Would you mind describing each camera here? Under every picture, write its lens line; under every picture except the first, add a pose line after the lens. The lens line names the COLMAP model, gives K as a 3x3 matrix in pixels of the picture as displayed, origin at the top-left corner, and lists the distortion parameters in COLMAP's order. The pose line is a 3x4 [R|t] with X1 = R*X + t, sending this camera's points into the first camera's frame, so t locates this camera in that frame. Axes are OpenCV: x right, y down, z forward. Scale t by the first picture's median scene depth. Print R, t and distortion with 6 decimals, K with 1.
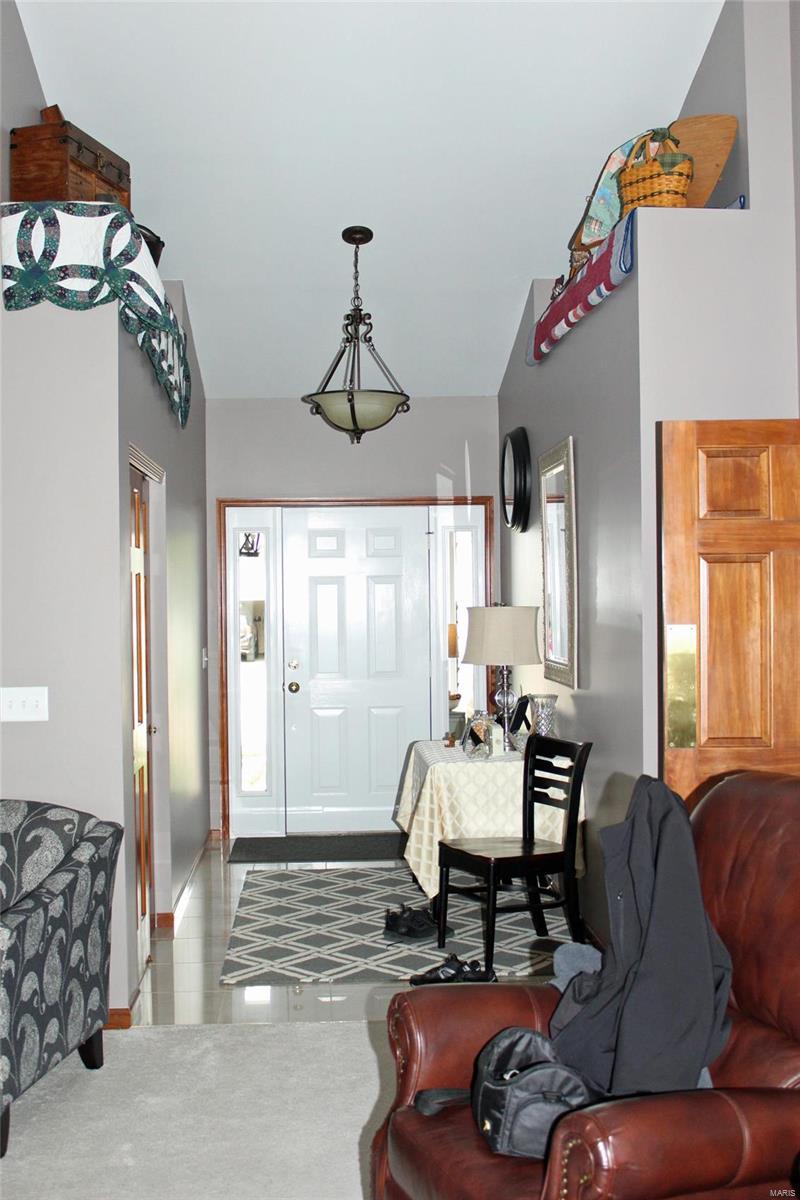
lens RADIAL K [[1330.3, 0, 400.0], [0, 1330.3, 600.0], [0, 0, 1]] dist [-0.068859, -0.002552]
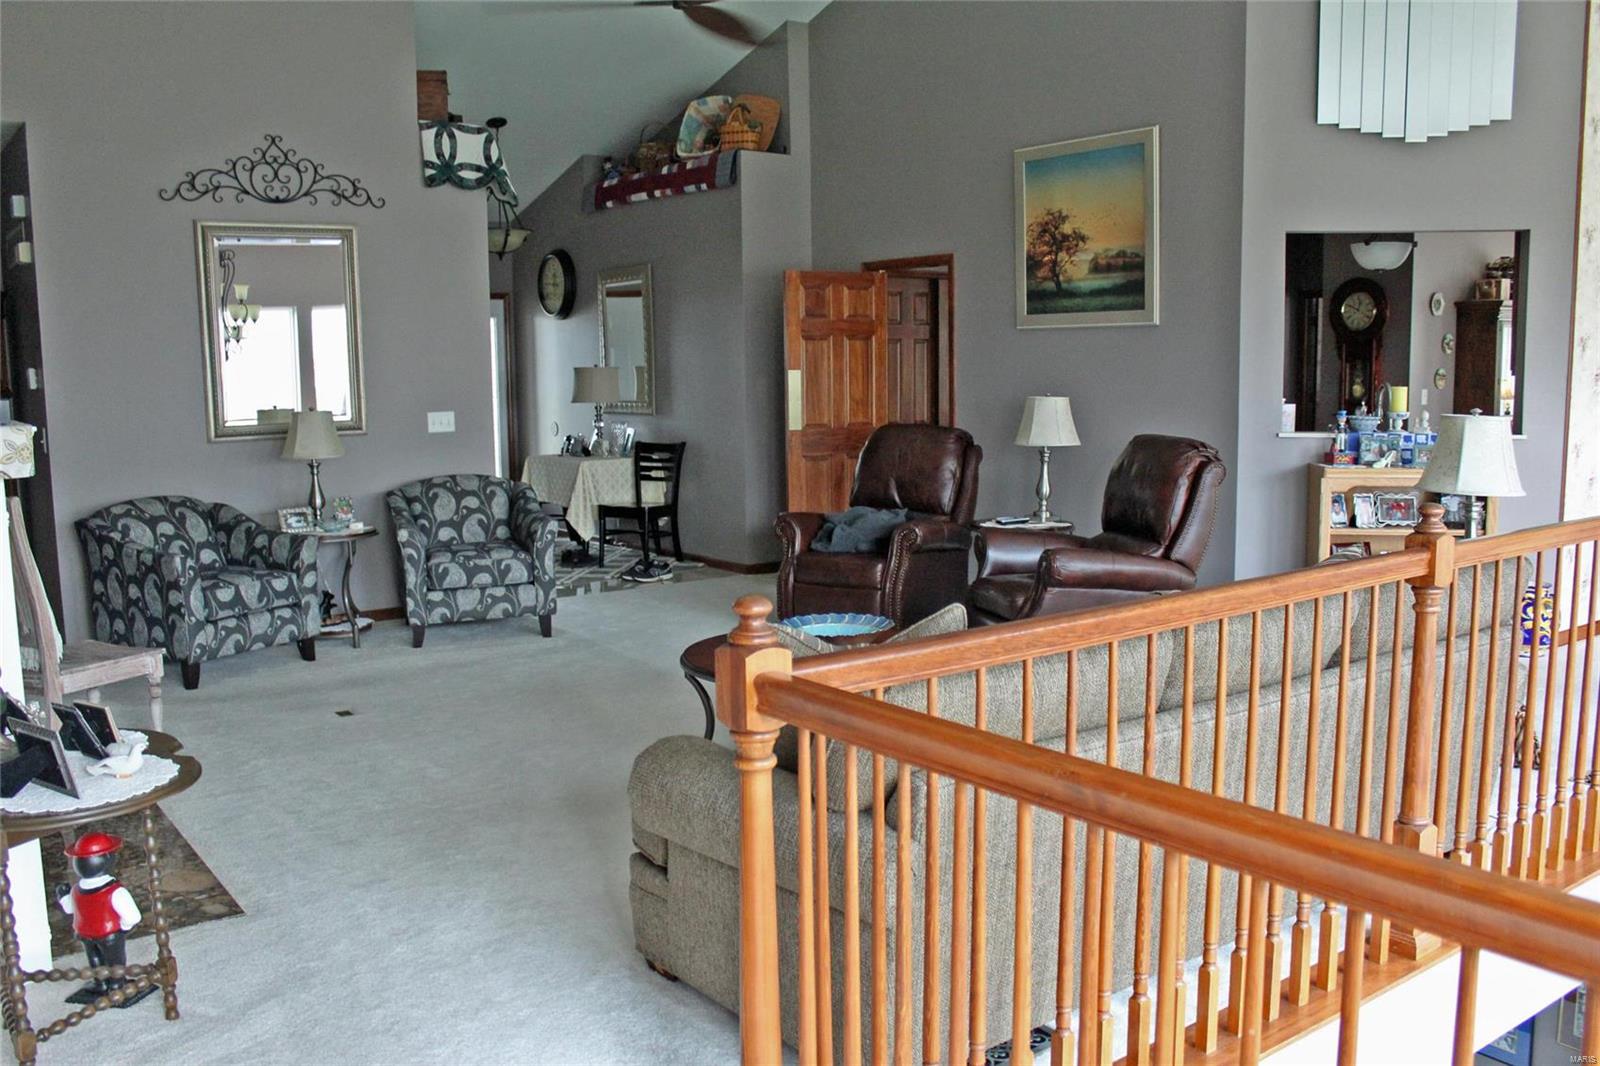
lens RADIAL K [[1352.3, 0, 803.8], [0, 1352.3, 558.6], [0, 0, 1]] dist [-0.172477, 0.156724]
pose [[0.836130, -0.078748, 0.542850, -0.846733], [0.005485, 0.990792, 0.135280, 0.023270], [-0.548504, -0.110134, 0.828863, -0.705480]]
